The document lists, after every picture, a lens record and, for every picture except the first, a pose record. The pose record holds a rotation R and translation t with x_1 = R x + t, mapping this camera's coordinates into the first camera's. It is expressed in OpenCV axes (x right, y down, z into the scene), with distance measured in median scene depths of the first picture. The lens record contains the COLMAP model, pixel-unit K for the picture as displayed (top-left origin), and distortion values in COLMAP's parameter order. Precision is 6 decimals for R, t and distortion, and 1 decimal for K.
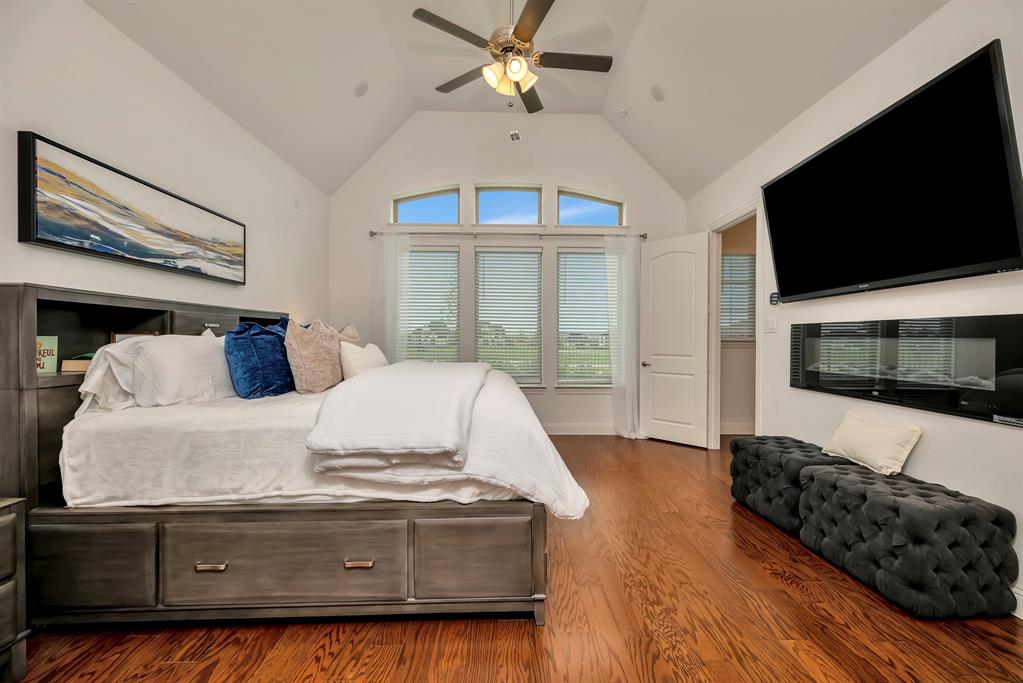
lens RADIAL K [[405.2, 0, 515.4], [0, 405.2, 338.5], [0, 0, 1]] dist [0.000553, -0.000038]
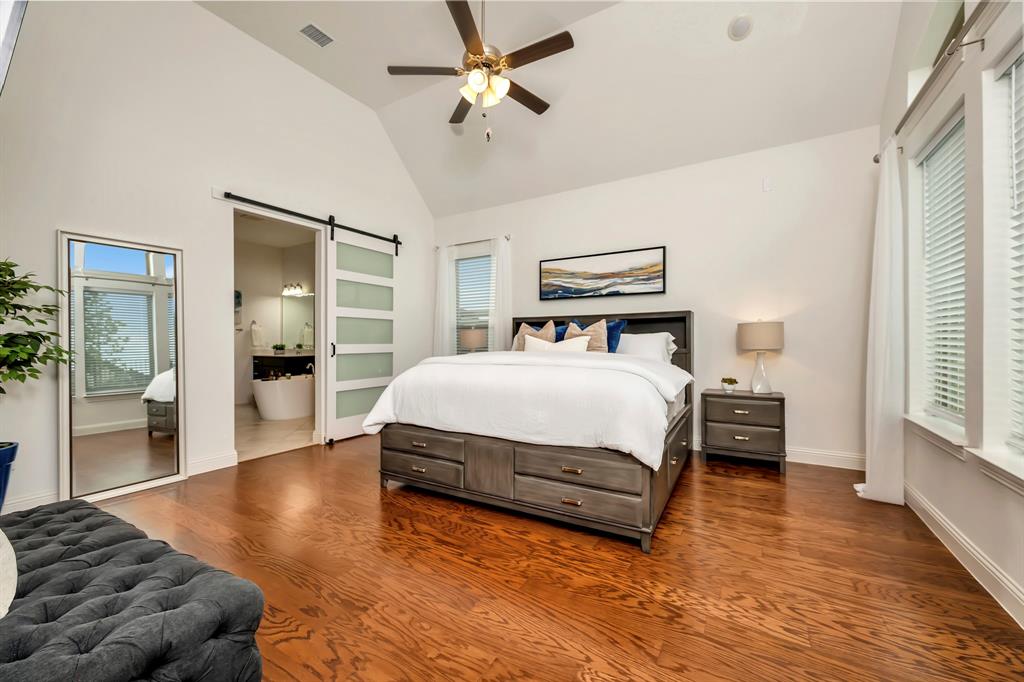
lens RADIAL K [[405.6, 0, 515.9], [0, 405.6, 338.0], [0, 0, 1]] dist [0.000553, -0.000038]
pose [[-0.539958, -0.009787, -0.841635, 0.780186], [-0.001755, 0.999943, -0.010502, 0.030237], [0.841690, -0.004193, -0.539945, 1.512567]]
